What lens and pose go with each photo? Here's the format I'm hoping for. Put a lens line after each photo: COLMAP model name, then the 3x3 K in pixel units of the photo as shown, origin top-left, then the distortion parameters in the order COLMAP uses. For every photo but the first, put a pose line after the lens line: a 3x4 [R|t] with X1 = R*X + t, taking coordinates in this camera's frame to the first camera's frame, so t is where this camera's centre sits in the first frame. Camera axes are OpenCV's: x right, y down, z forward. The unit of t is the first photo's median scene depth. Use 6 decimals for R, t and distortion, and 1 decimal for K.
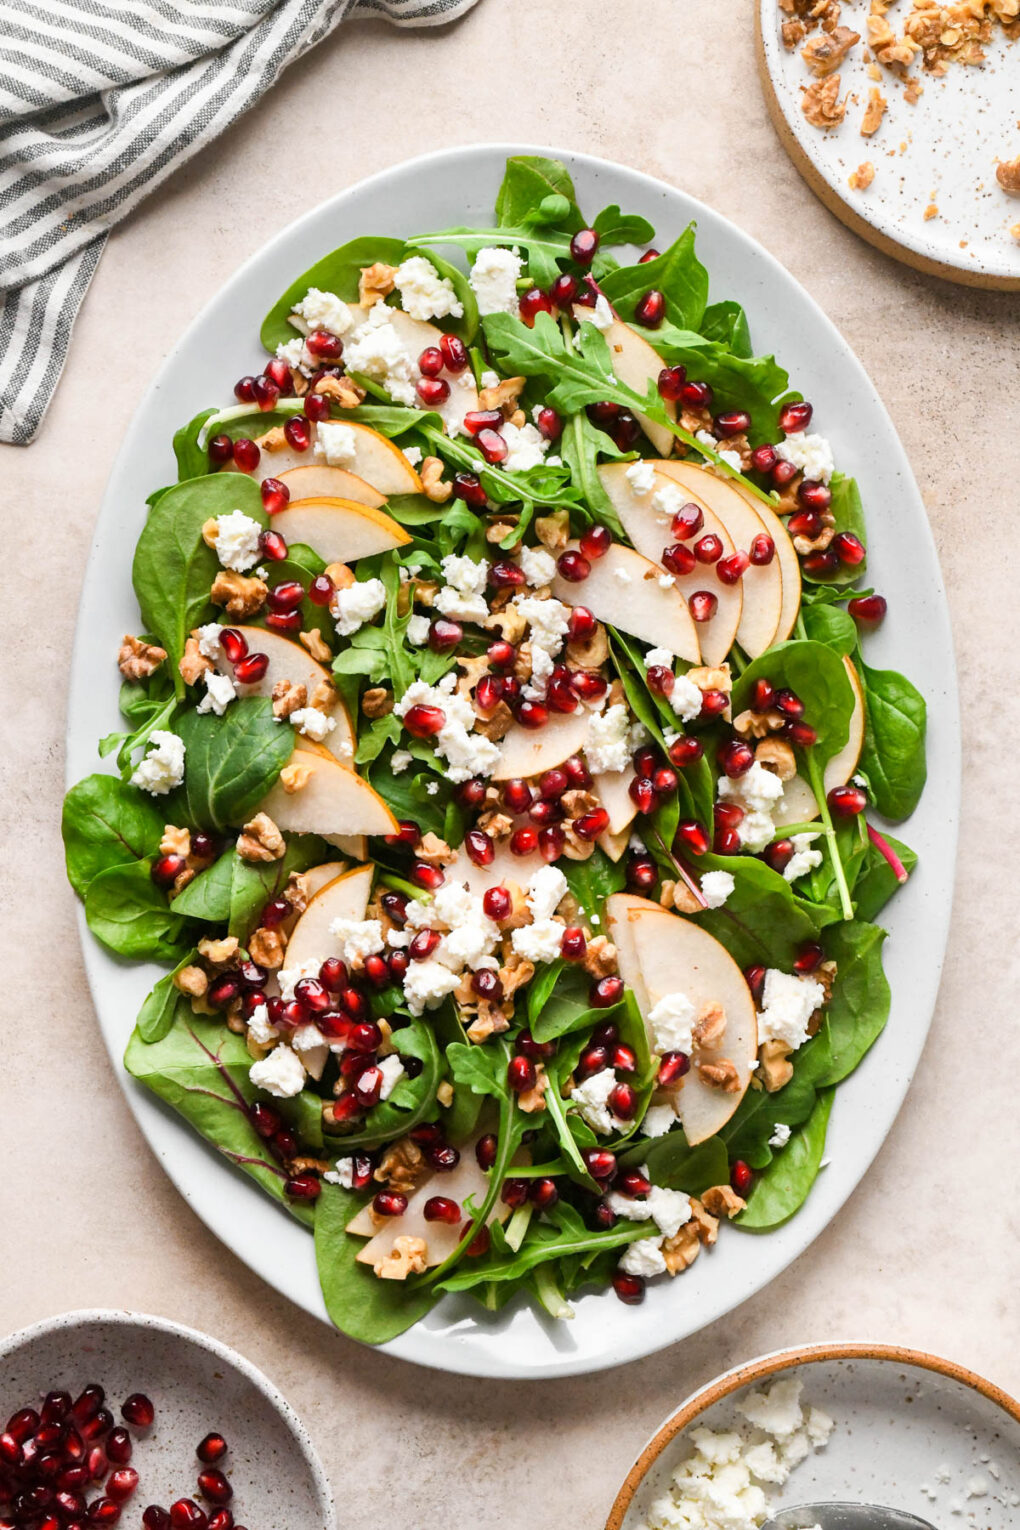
lens RADIAL K [[2922.6, 0, 502.8], [0, 2922.6, 754.5], [0, 0, 1]] dist [0.041771, 0.000000]
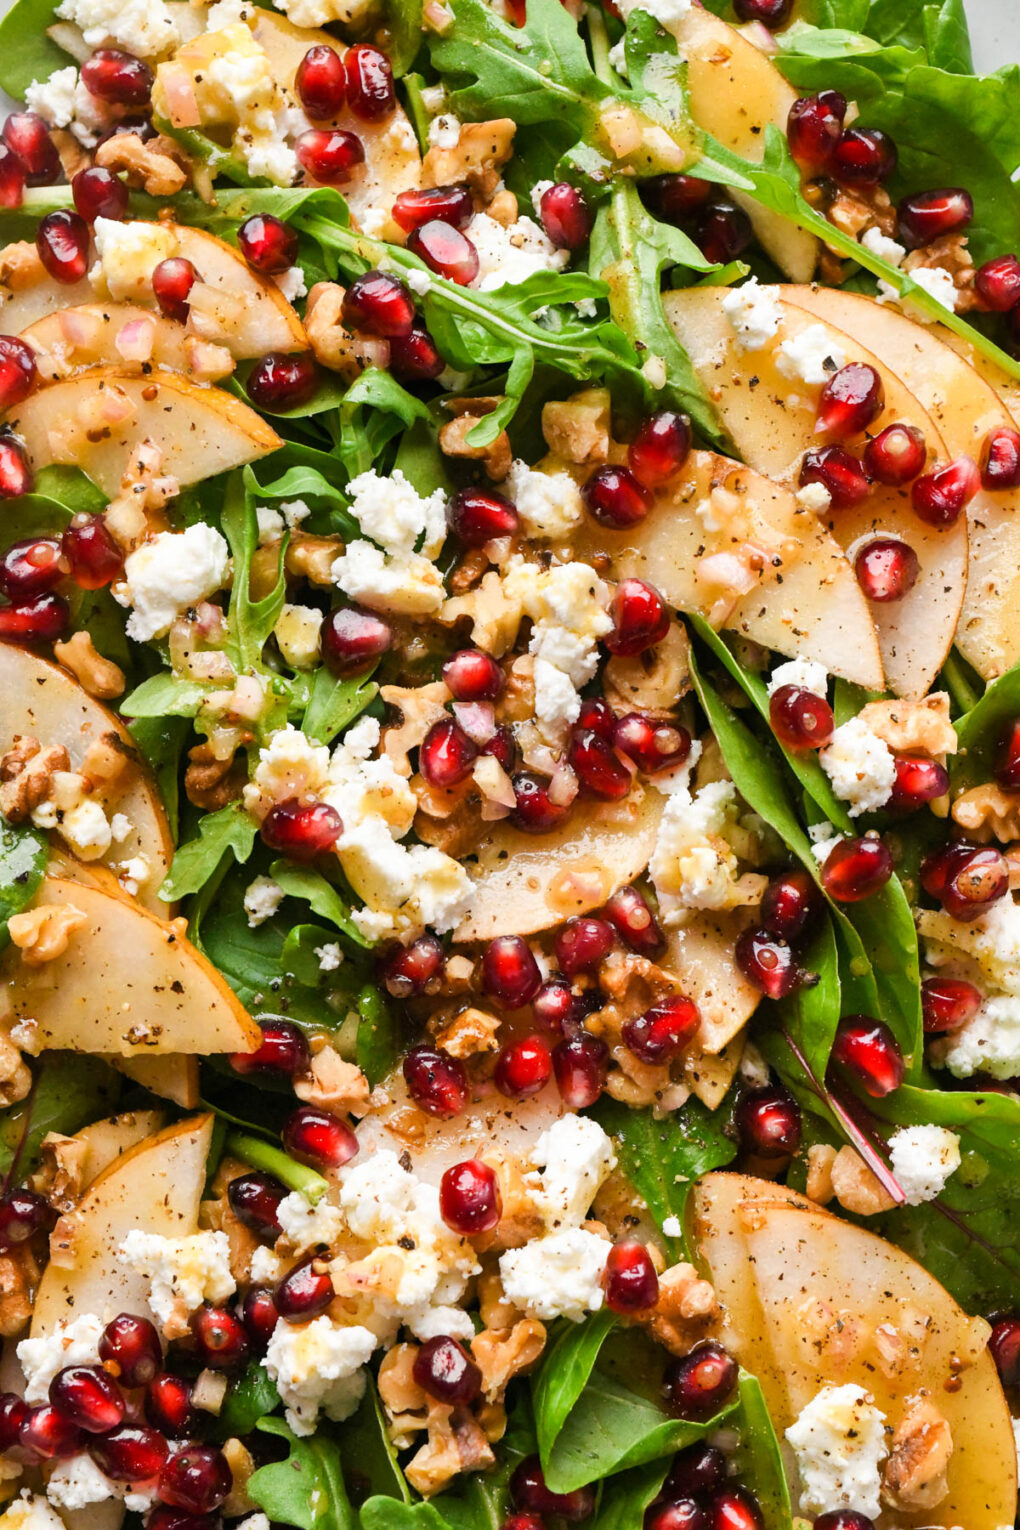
lens RADIAL K [[2922.6, 0, 502.3], [0, 2922.6, 734.9], [0, 0, 1]] dist [0.041771, 0.000000]
pose [[0.999544, -0.012426, -0.027506, 0.017833], [0.010503, 0.997564, -0.068968, 0.008432], [0.028296, 0.068648, 0.997240, 0.513121]]
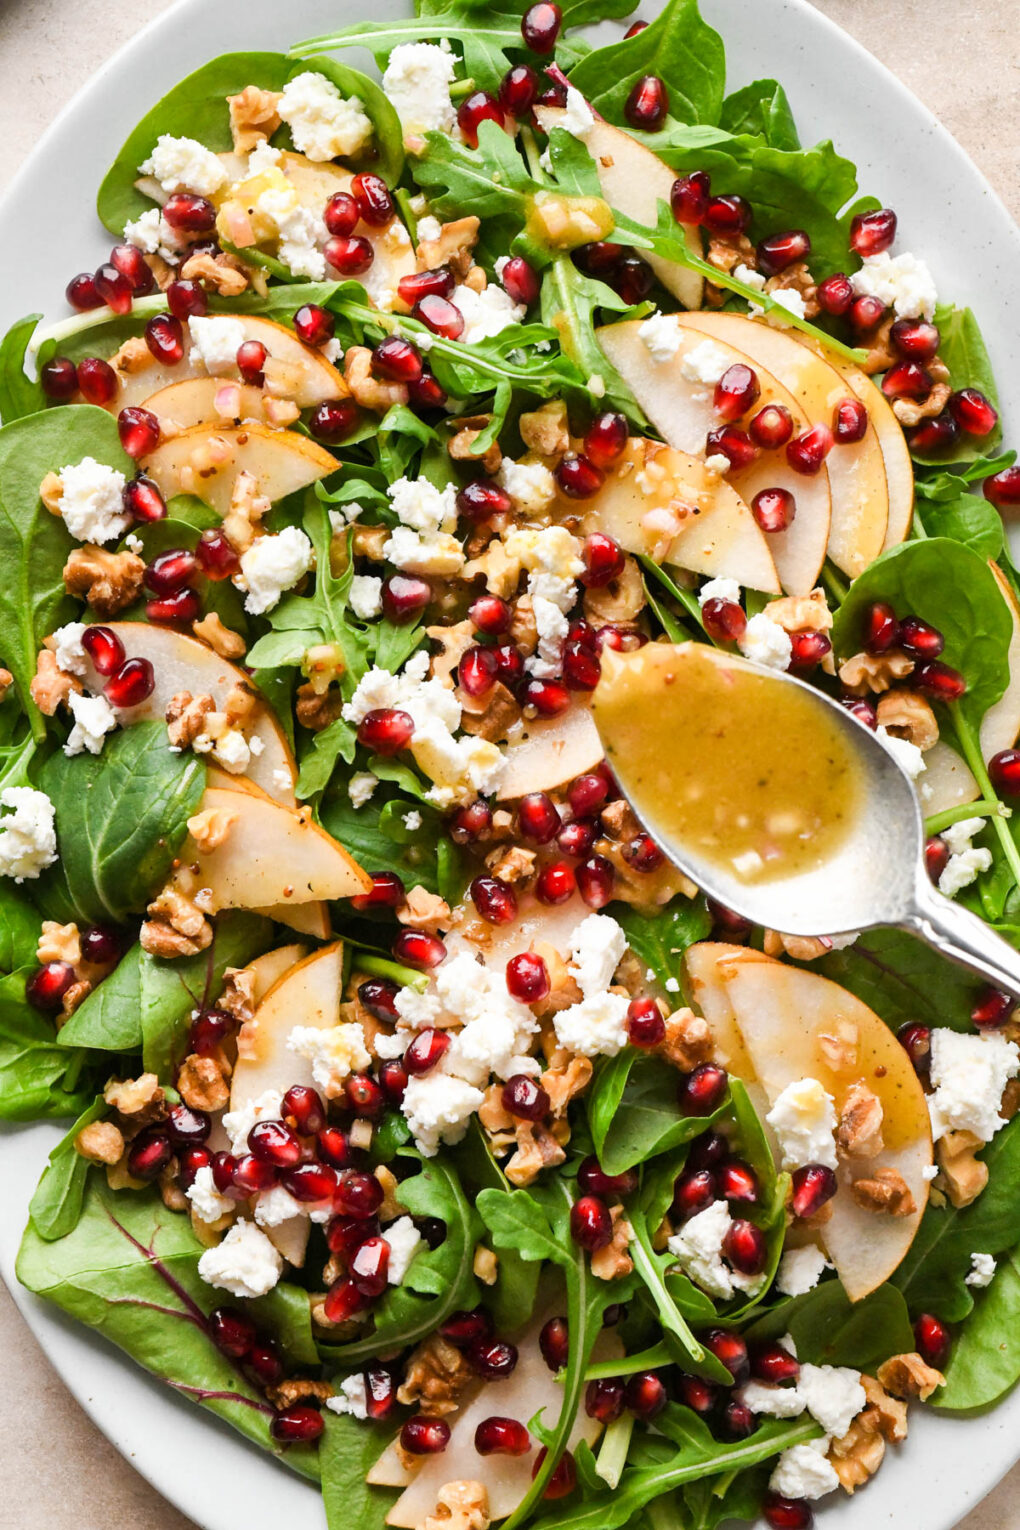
lens RADIAL K [[2922.6, 0, 501.6], [0, 2922.6, 751.0], [0, 0, 1]] dist [0.041771, 0.000000]
pose [[0.992570, -0.118650, -0.026966, 0.016874], [0.117287, 0.991961, -0.047510, 0.029881], [0.032386, 0.043994, 0.998507, 0.313242]]
